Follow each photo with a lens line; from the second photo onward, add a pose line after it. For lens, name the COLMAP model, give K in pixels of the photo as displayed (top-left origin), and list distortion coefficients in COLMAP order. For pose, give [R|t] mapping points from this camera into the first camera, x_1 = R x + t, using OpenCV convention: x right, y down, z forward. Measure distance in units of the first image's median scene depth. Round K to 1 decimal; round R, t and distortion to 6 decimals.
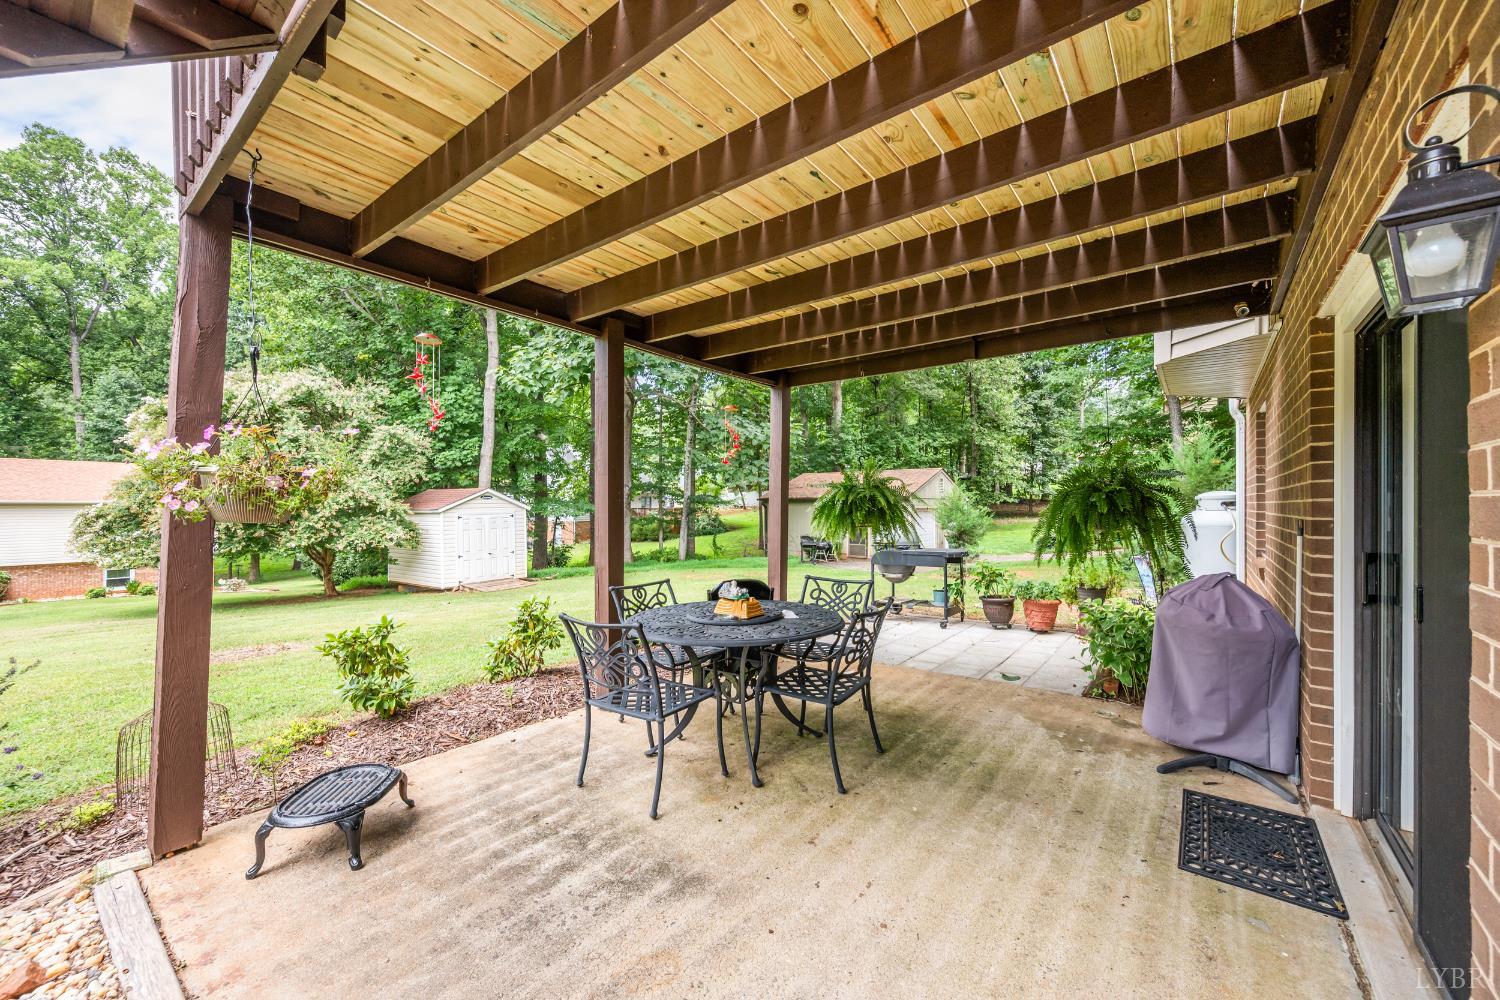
lens RADIAL K [[590.8, 0, 752.7], [0, 590.8, 509.5], [0, 0, 1]] dist [-0.002392, -0.000012]
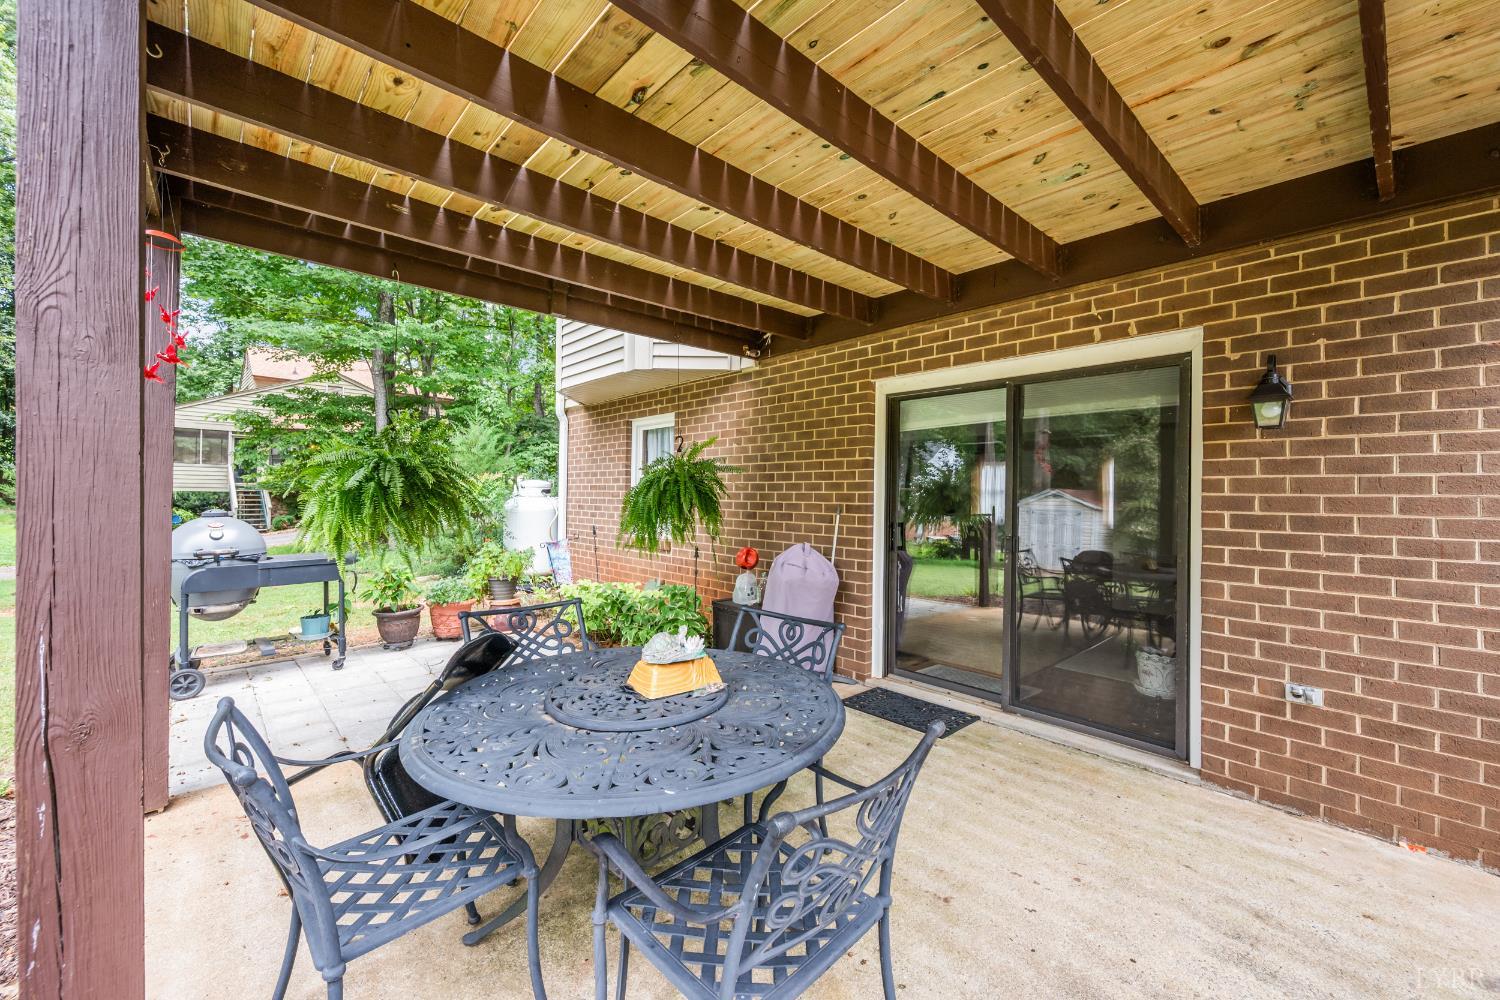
lens RADIAL K [[590.8, 0, 750.4], [0, 590.8, 494.8], [0, 0, 1]] dist [-0.002392, -0.000012]
pose [[0.156065, 0.002925, 0.987742, -0.286980], [-0.004350, 0.999988, -0.002274, -0.002367], [-0.987737, -0.003942, 0.156076, 0.427299]]
